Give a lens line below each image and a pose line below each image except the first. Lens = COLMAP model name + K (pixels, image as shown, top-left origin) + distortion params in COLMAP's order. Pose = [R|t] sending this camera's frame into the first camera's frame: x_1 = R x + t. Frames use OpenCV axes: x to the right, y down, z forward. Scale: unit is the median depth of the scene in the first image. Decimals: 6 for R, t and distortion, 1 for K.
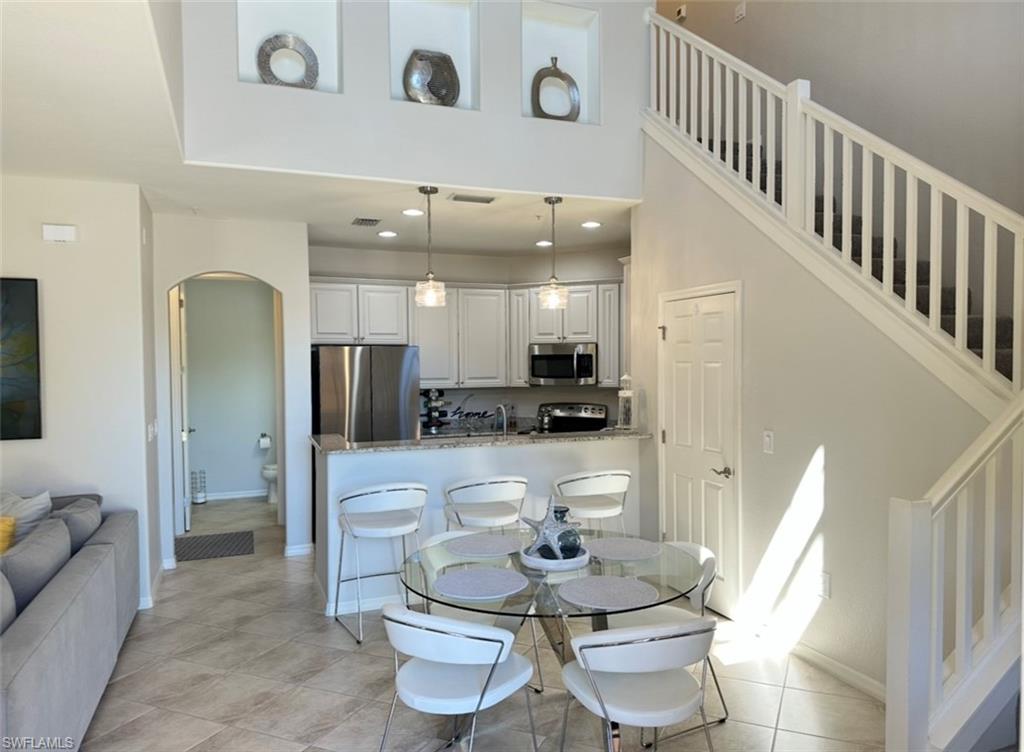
lens RADIAL K [[737.5, 0, 513.8], [0, 737.5, 385.3], [0, 0, 1]] dist [0.052147, -0.006493]
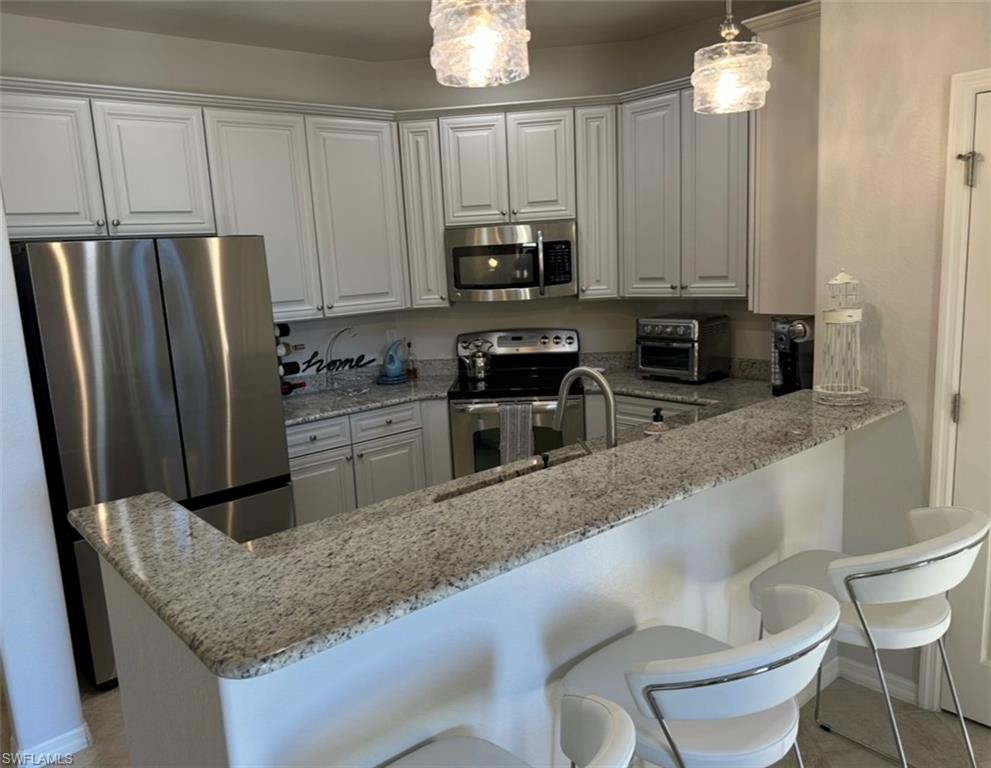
lens RADIAL K [[782.2, 0, 486.7], [0, 782.2, 409.3], [0, 0, 1]] dist [0.036618, -0.047091]
pose [[0.944749, -0.106905, 0.309871, -0.149310], [0.058009, 0.984929, 0.162940, -0.016822], [-0.322620, -0.135963, 0.936713, 0.451182]]
